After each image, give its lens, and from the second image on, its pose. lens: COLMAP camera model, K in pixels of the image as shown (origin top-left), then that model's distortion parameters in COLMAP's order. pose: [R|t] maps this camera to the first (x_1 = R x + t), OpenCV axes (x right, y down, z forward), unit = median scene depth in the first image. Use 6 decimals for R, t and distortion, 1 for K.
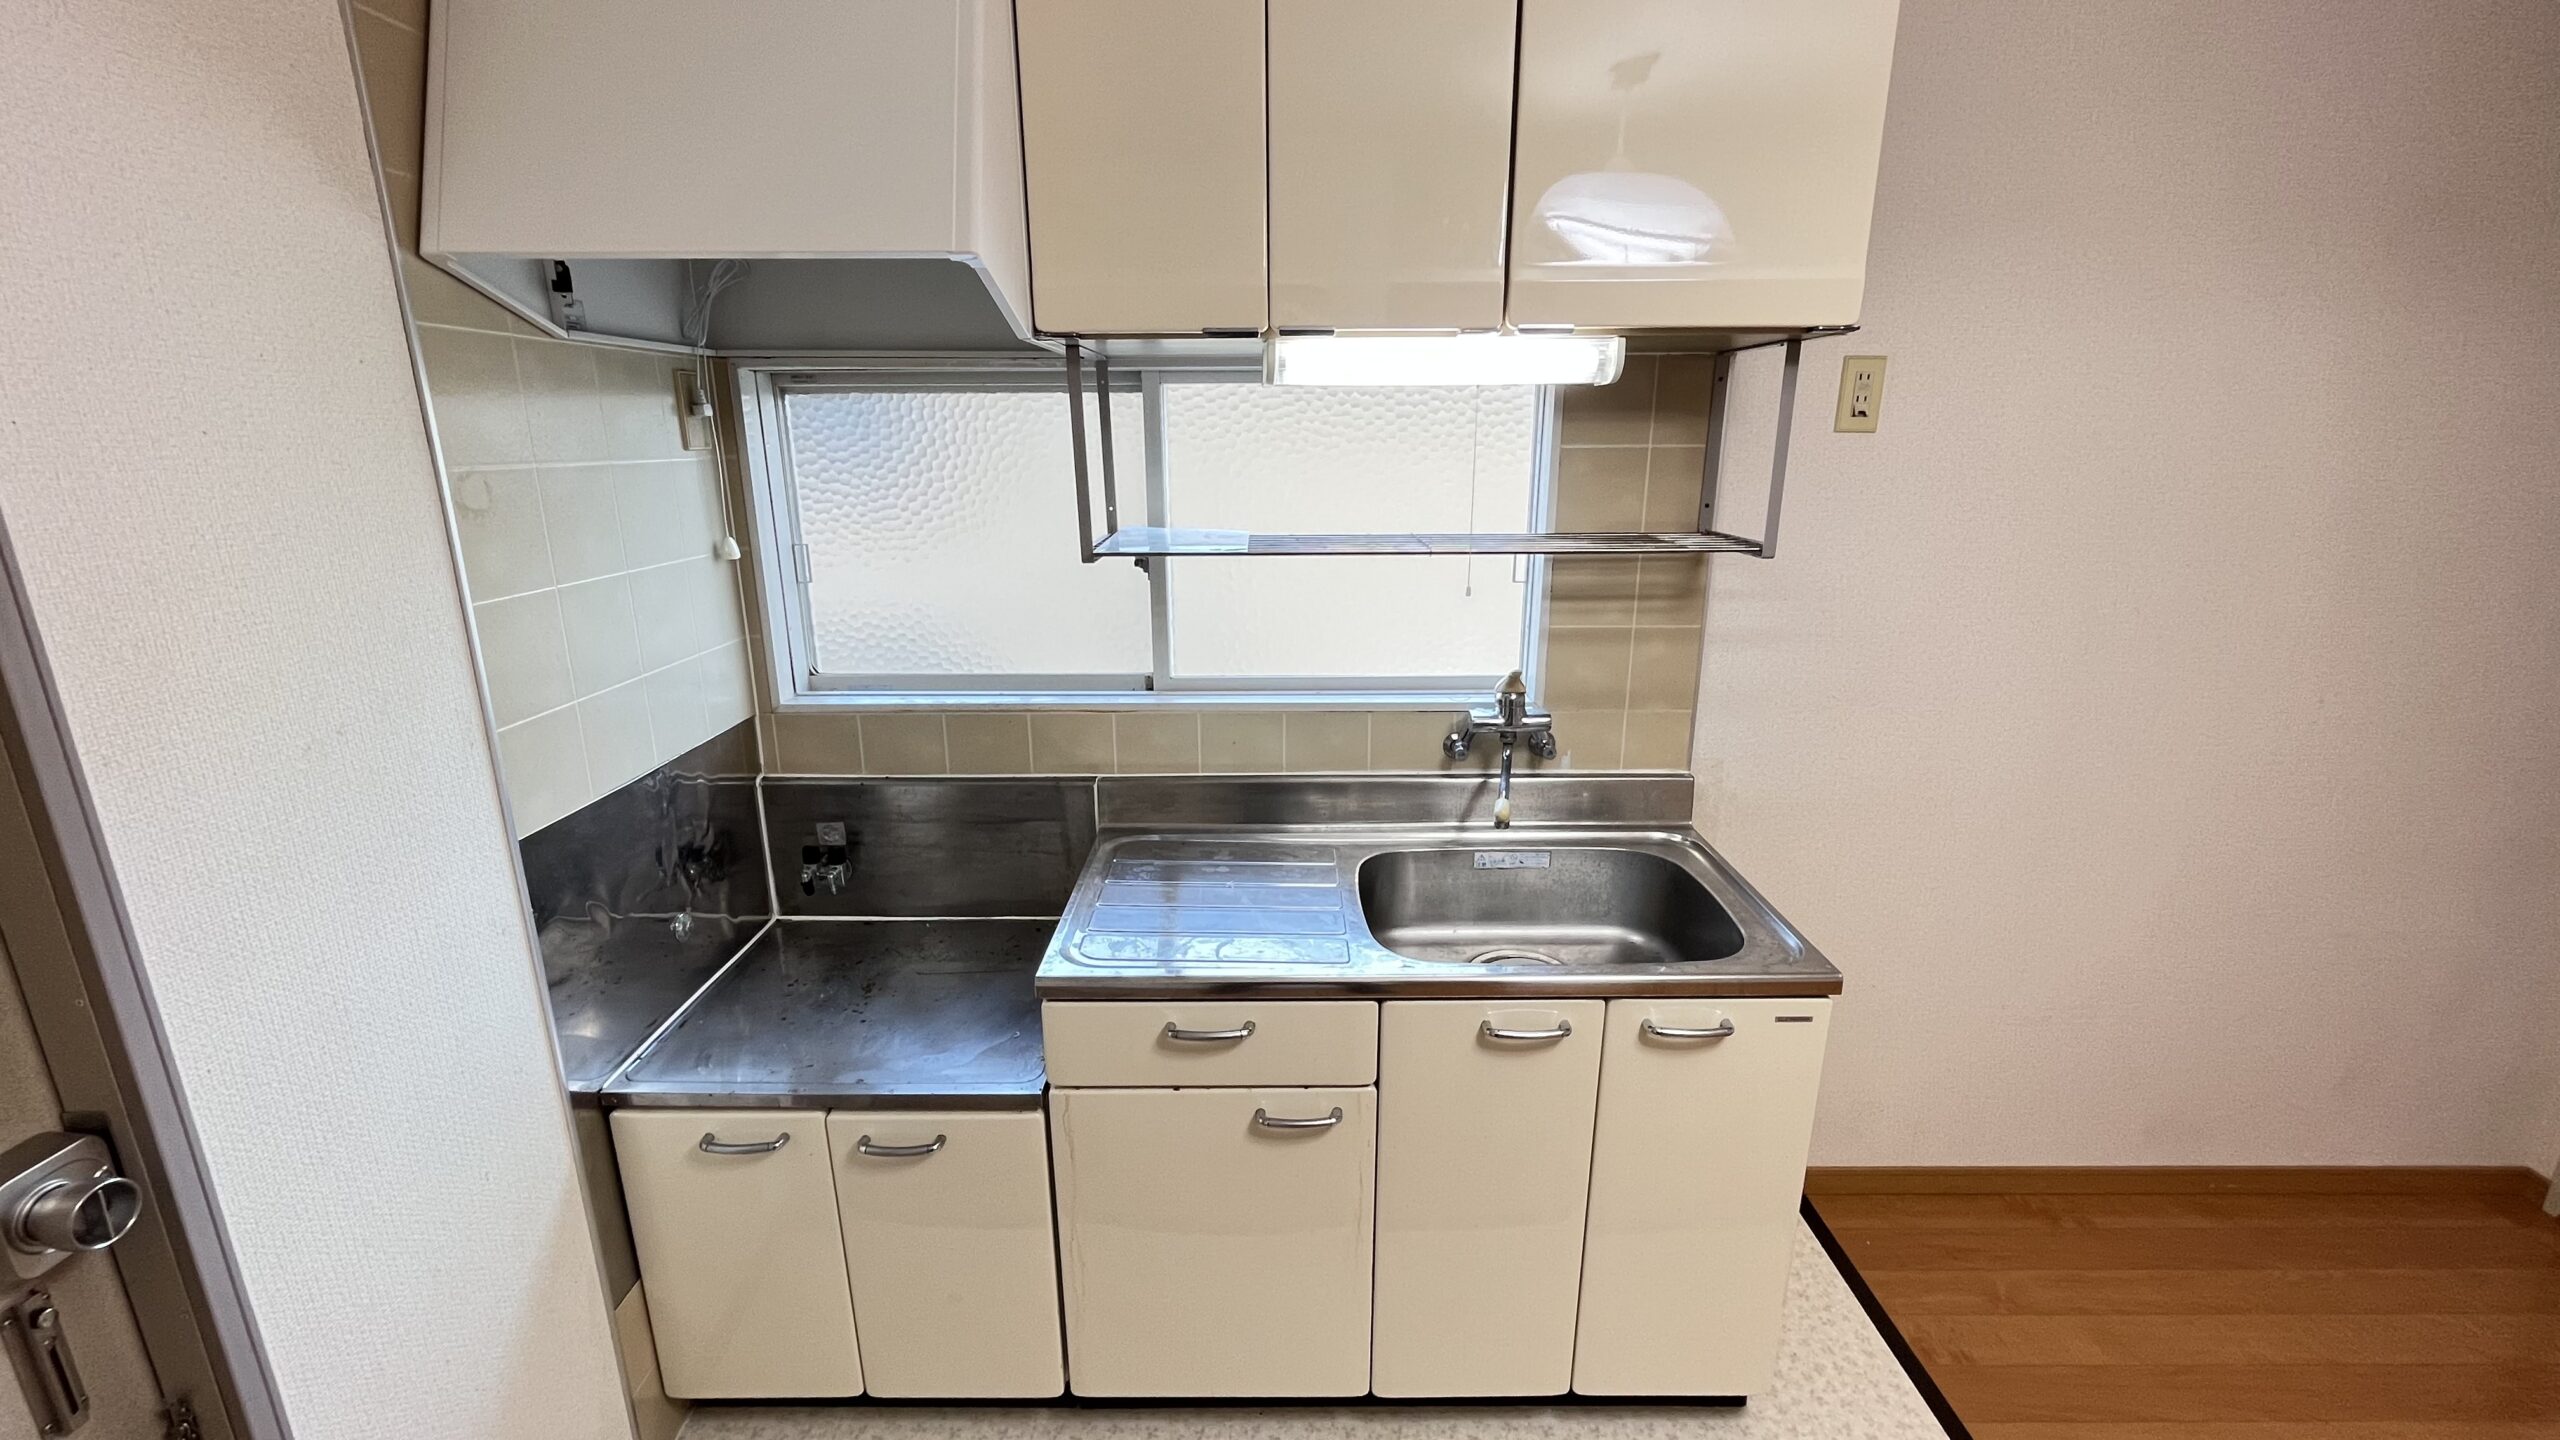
lens RADIAL K [[1042.2, 0, 1272.5], [0, 1042.2, 717.8], [0, 0, 1]] dist [-0.002181, -0.000020]
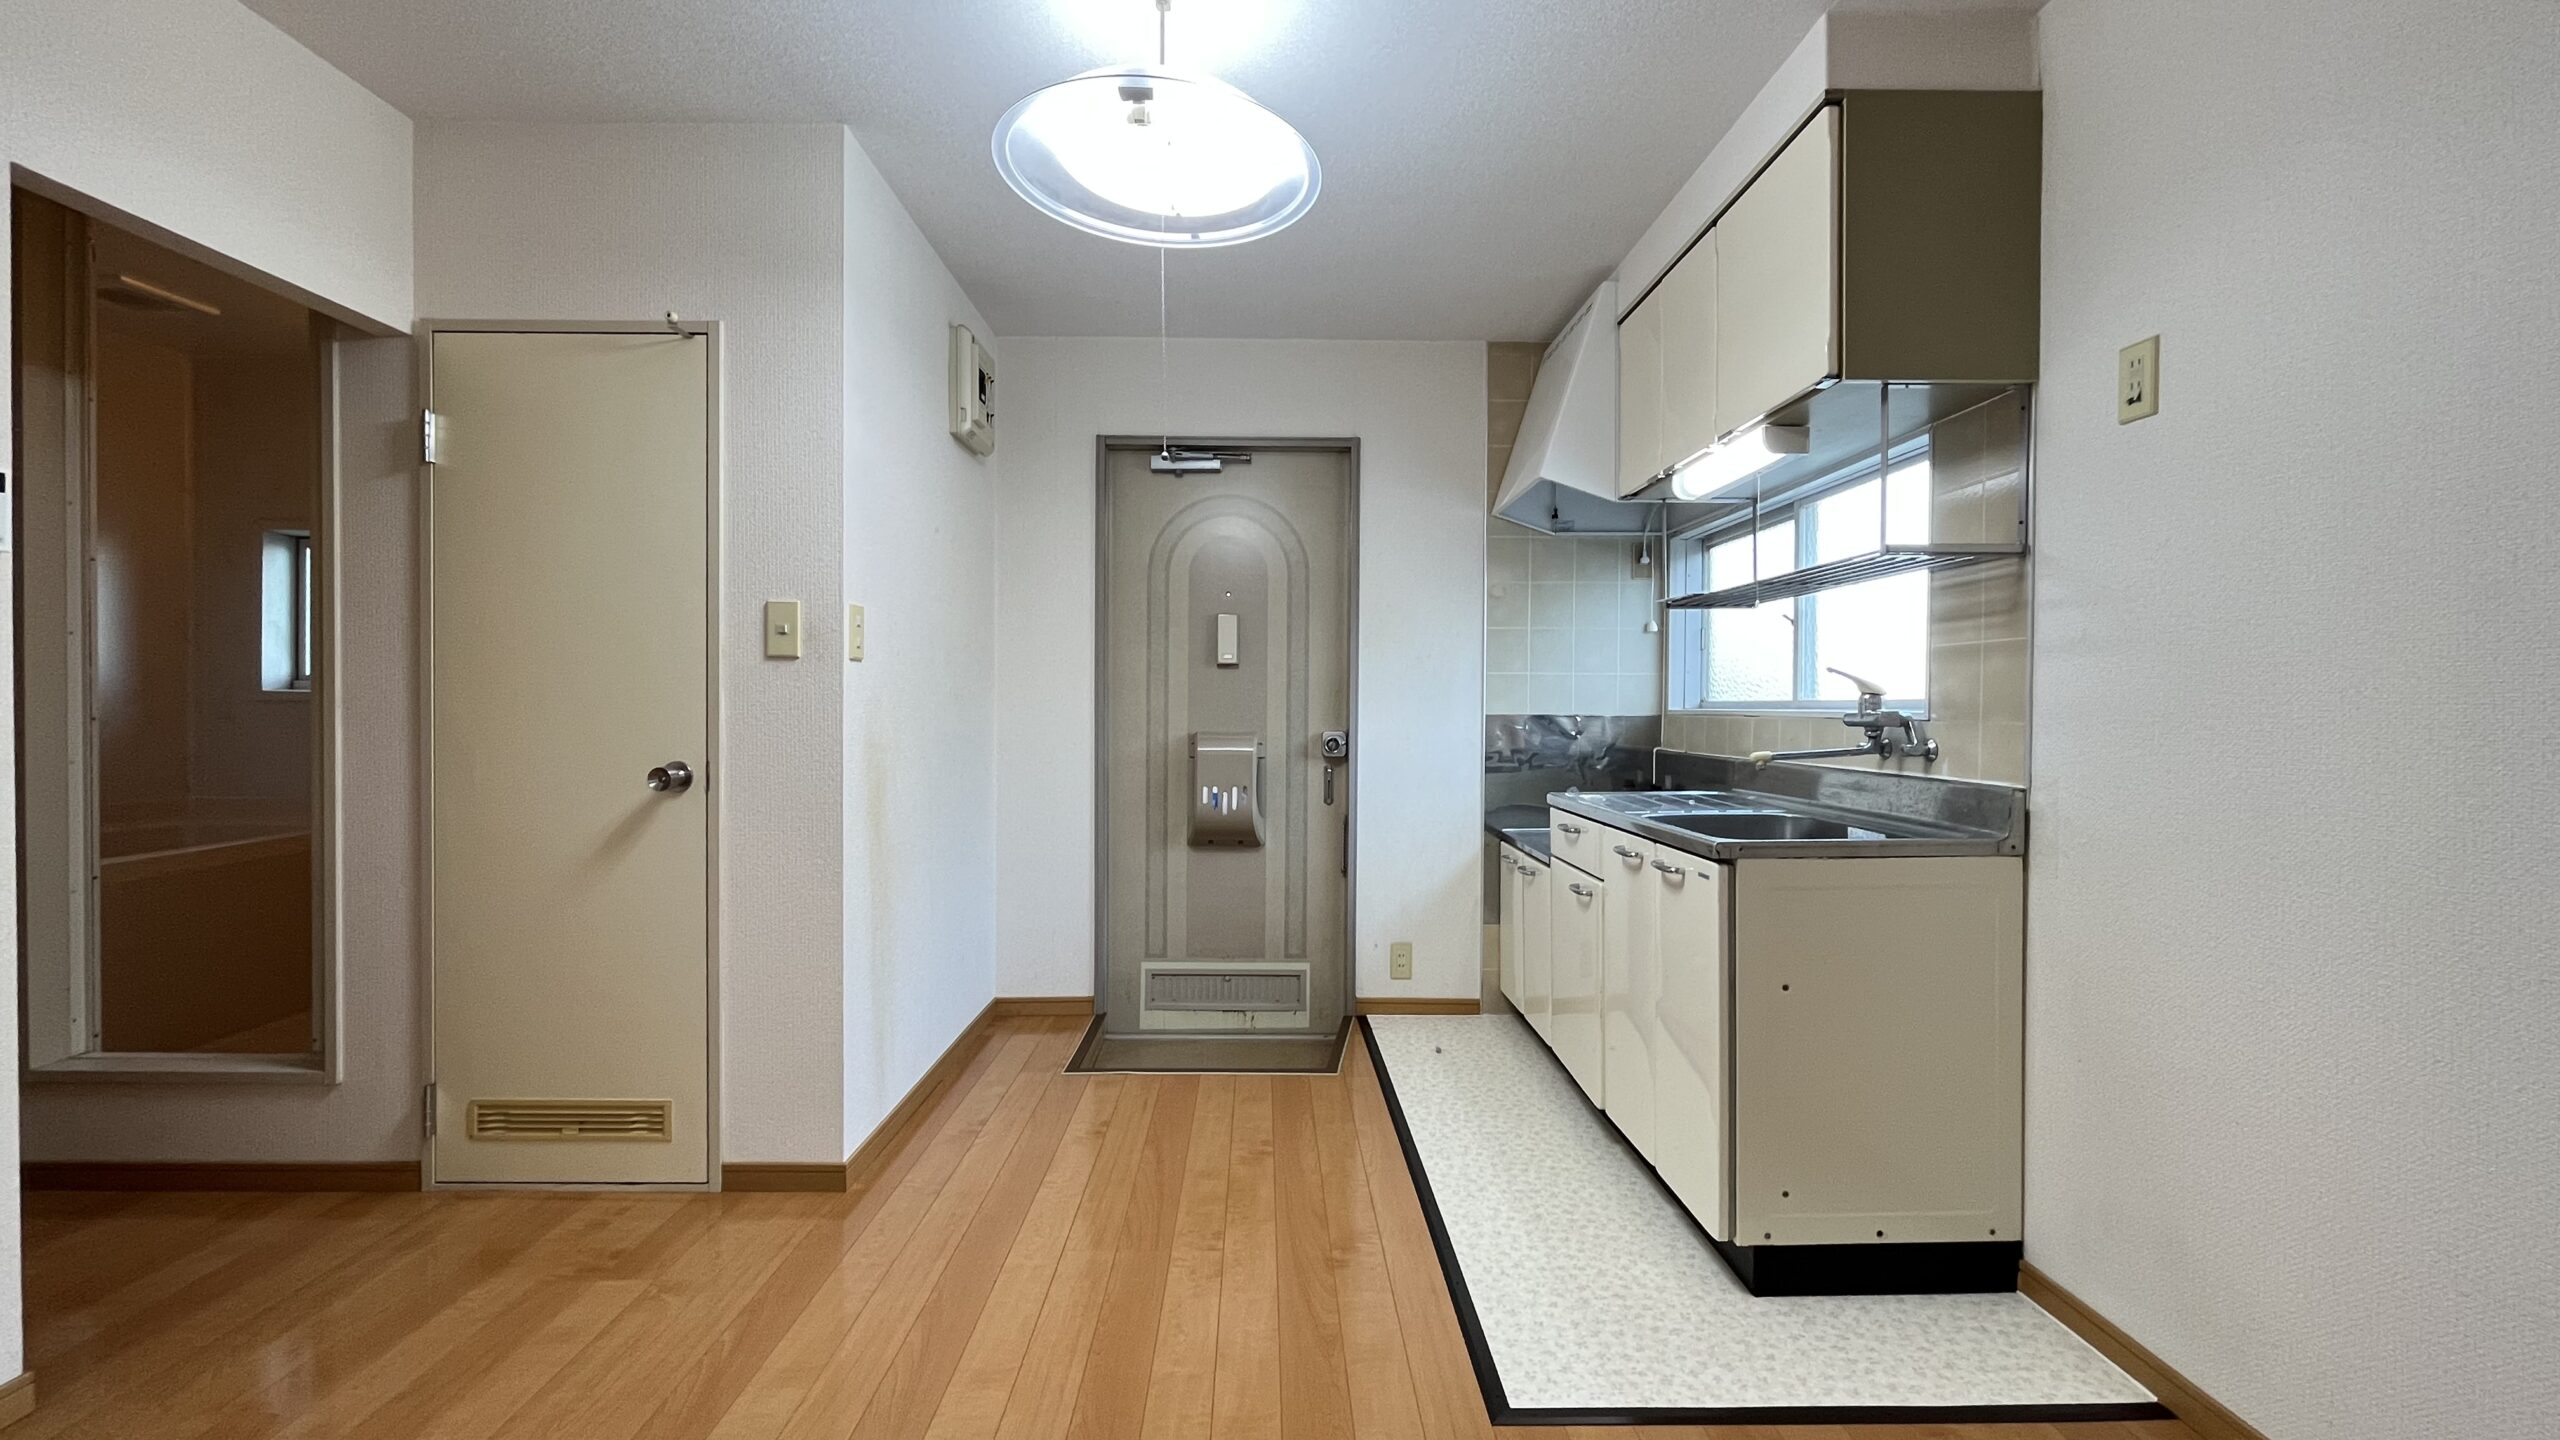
lens RADIAL K [[1042.2, 0, 1272.5], [0, 1042.2, 717.8], [0, 0, 1]] dist [-0.002181, -0.000020]
pose [[0.016773, 0.014624, -0.999752, 1.427609], [-0.270010, 0.962810, 0.009553, 0.178789], [0.962711, 0.269783, 0.020098, 0.290484]]
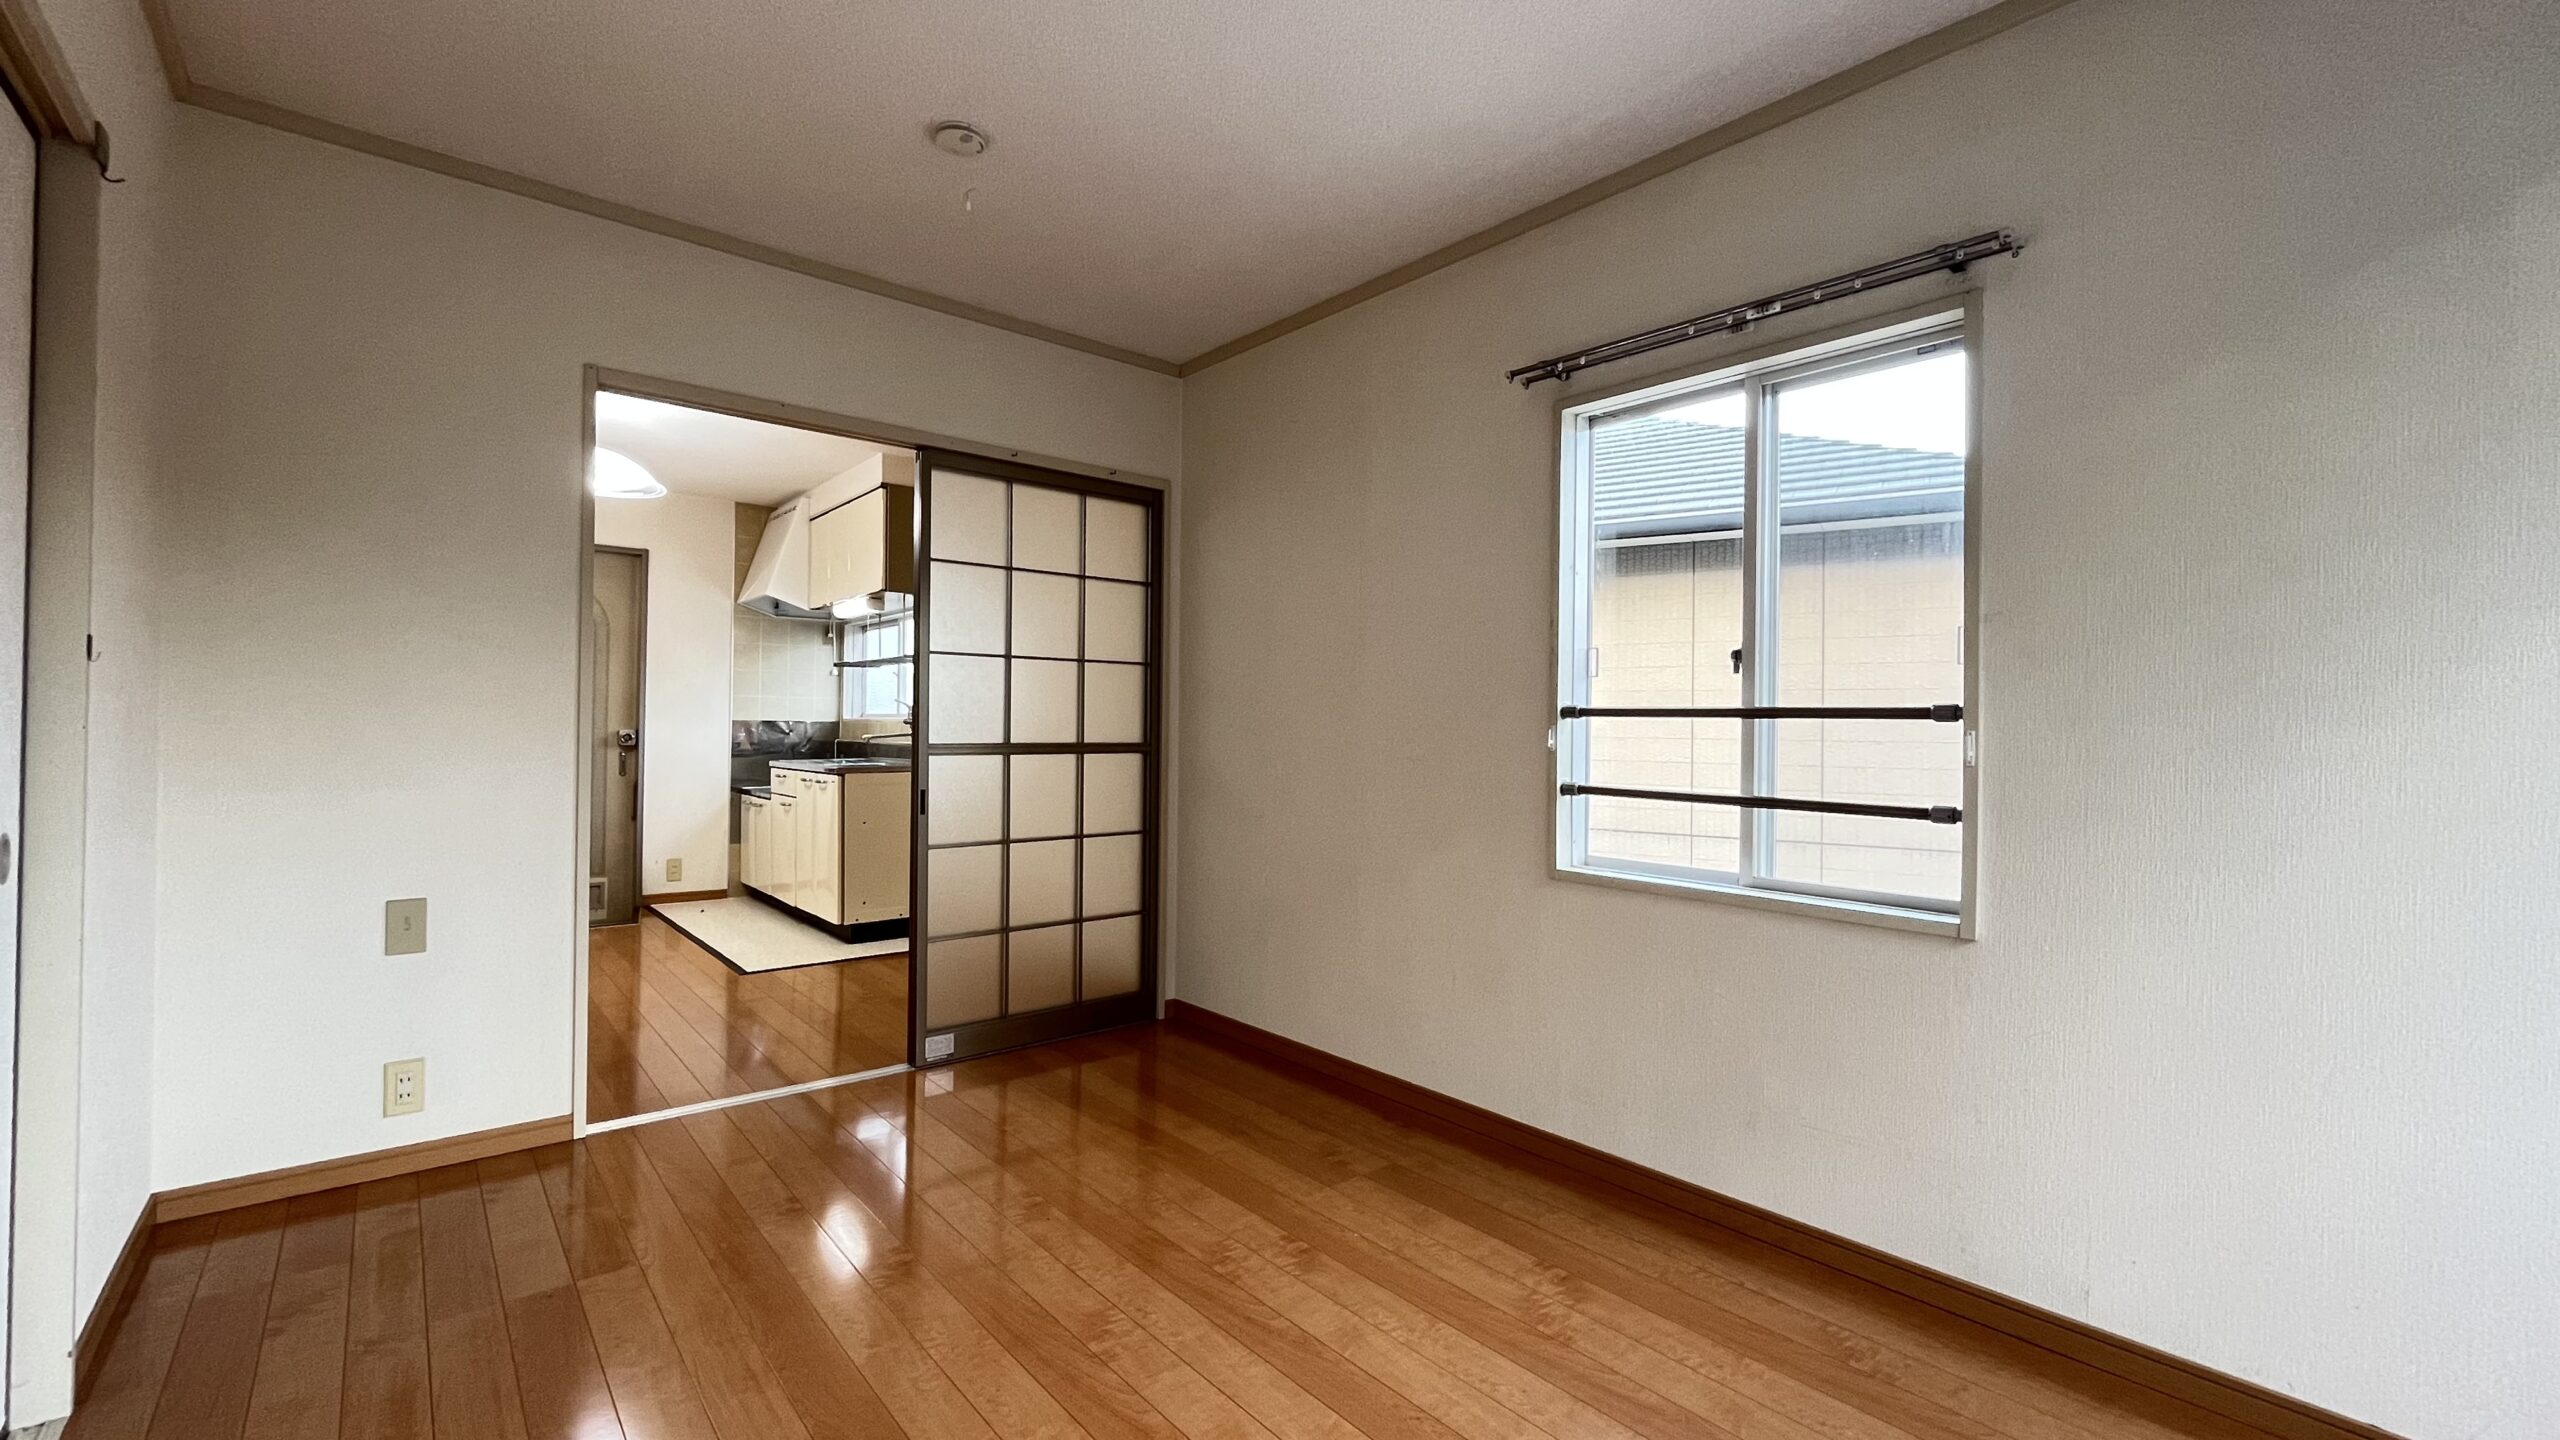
lens RADIAL K [[1042.2, 0, 1272.5], [0, 1042.2, 717.8], [0, 0, 1]] dist [-0.002181, -0.000020]
pose [[0.652053, 0.002221, -0.758170, 3.091258], [-0.213946, 0.959895, -0.181189, 0.308132], [0.727361, 0.280352, 0.626377, -0.109125]]
